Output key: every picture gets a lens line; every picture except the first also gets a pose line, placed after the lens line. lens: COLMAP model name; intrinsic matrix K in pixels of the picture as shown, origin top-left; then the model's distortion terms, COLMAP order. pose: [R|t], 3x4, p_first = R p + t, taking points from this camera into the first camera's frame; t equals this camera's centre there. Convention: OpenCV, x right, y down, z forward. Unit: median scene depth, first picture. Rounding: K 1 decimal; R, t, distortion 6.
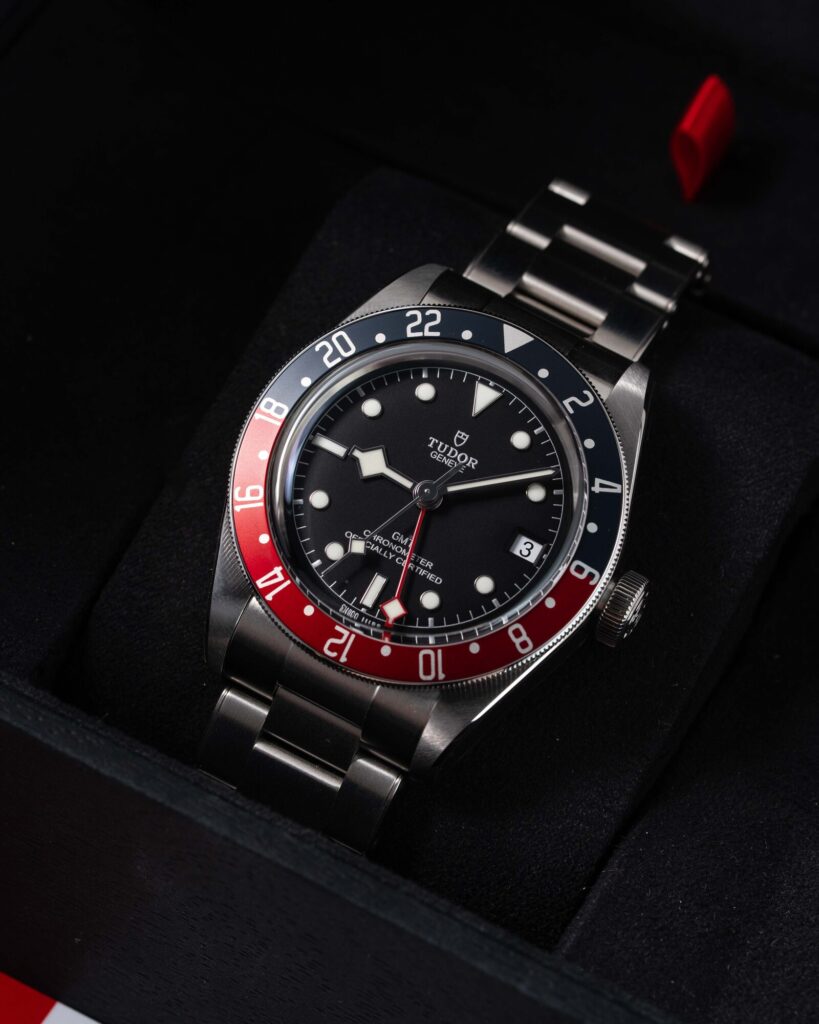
lens RADIAL K [[5239.6, 0, 409.5], [0, 5239.6, 512.0], [0, 0, 1]] dist [-0.245273, -8.655789]
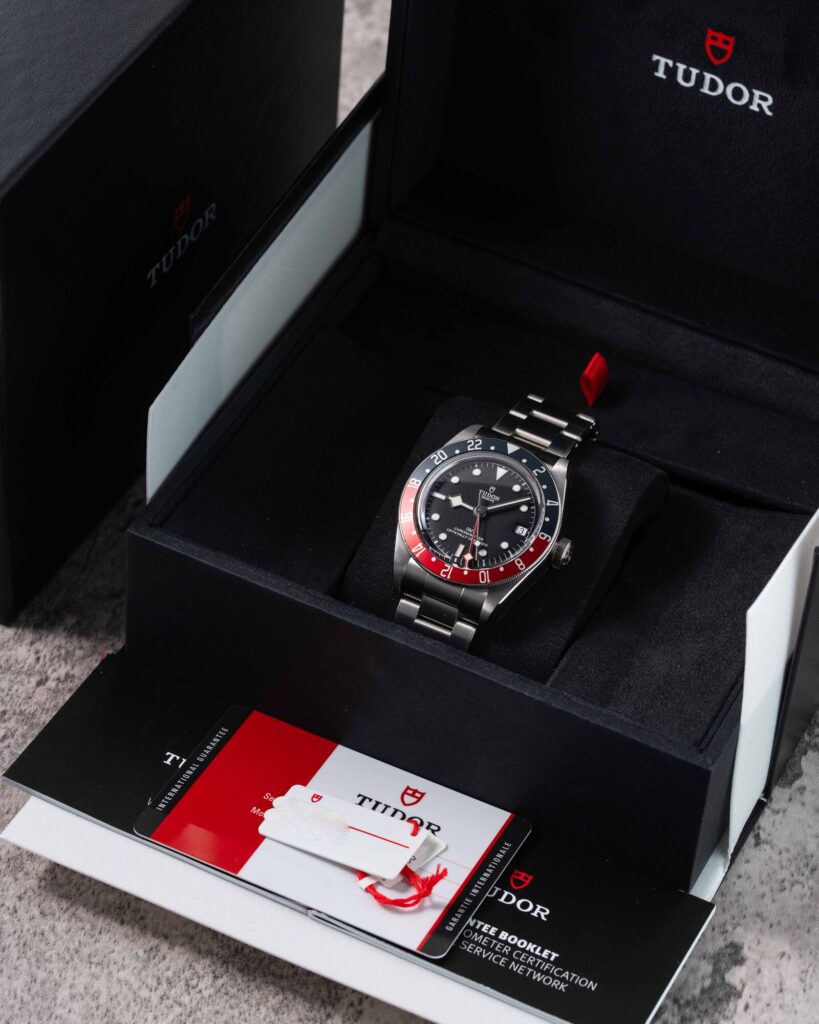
lens RADIAL K [[5239.6, 0, 409.5], [0, 5239.6, 512.0], [0, 0, 1]] dist [-0.245273, -8.655789]
pose [[0.997825, -0.058701, -0.030007, 0.044058], [0.053808, 0.988147, -0.143768, 0.346009], [0.038091, 0.141841, 0.989156, -1.417955]]
